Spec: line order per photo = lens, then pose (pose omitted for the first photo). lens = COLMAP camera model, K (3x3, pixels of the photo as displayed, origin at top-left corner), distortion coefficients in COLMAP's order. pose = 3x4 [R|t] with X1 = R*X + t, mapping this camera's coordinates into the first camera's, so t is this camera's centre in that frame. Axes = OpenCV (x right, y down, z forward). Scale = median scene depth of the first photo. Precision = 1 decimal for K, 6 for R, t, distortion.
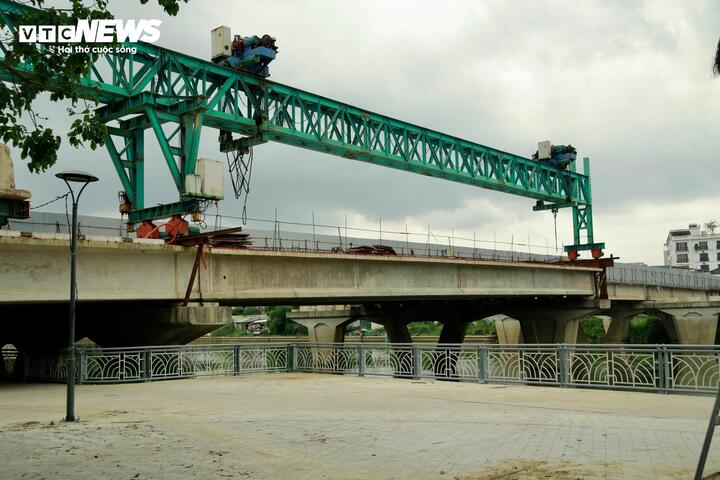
lens RADIAL K [[828.6, 0, 359.6], [0, 828.6, 239.9], [0, 0, 1]] dist [0.013505, 0.000000]
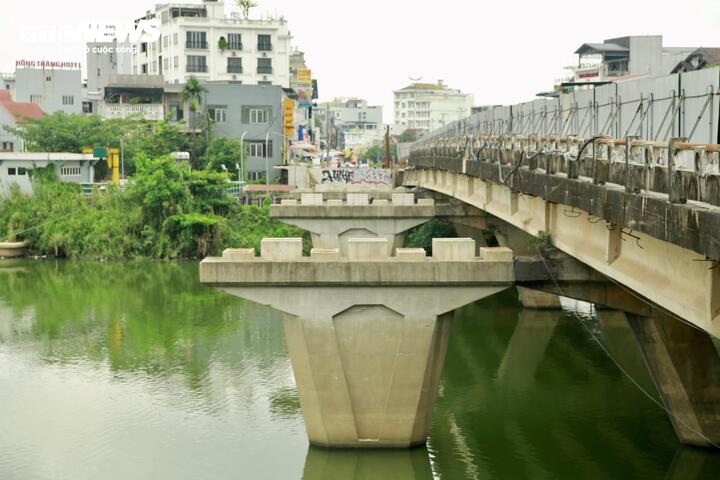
lens RADIAL K [[1514.1, 0, 361.8], [0, 1514.1, 240.2], [0, 0, 1]] dist [0.363288, 0.000000]
pose [[0.740960, -0.020647, 0.671232, -0.153190], [-0.082463, 0.989166, 0.121455, 0.007337], [-0.666467, -0.145345, 0.731230, 0.252603]]
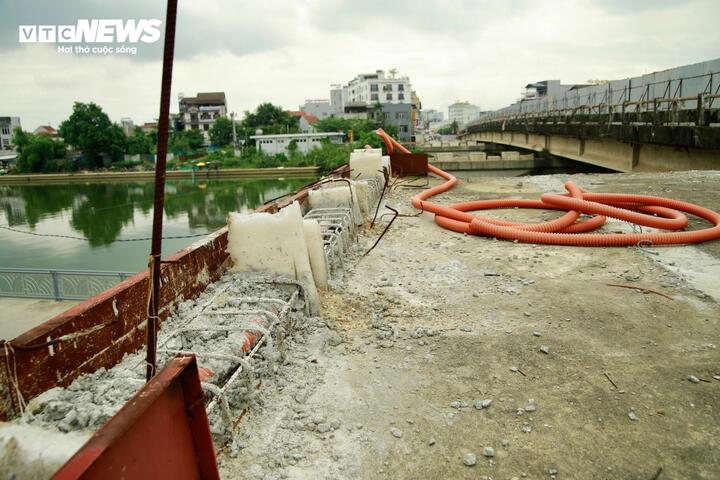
lens RADIAL K [[601.9, 0, 356.1], [0, 601.9, 240.7], [0, 0, 1]] dist [-0.075994, 0.081809]
pose [[0.816476, -0.107995, 0.567189, -0.175280], [-0.041766, 0.968731, 0.244573, 0.011865], [-0.575867, -0.223377, 0.786435, 0.251431]]
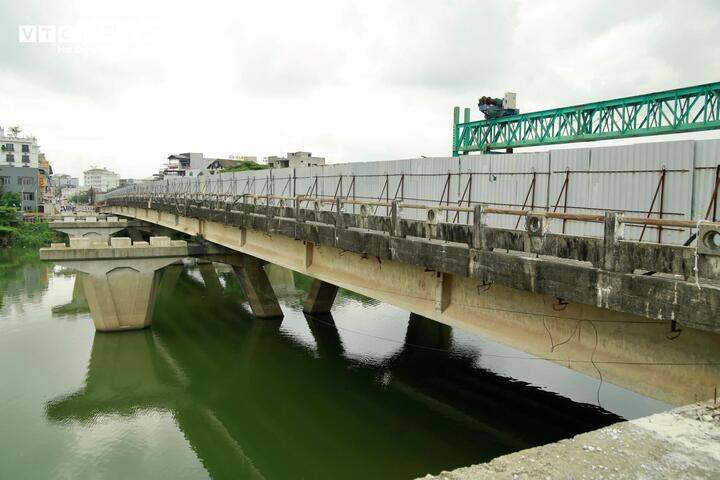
lens RADIAL K [[601.9, 0, 360.3], [0, 601.9, 241.6], [0, 0, 1]] dist [-0.075994, 0.081809]
pose [[0.362128, -0.042479, 0.931160, -0.156797], [-0.111700, 0.989785, 0.088594, 0.009043], [-0.925411, -0.136092, 0.353684, 0.270797]]
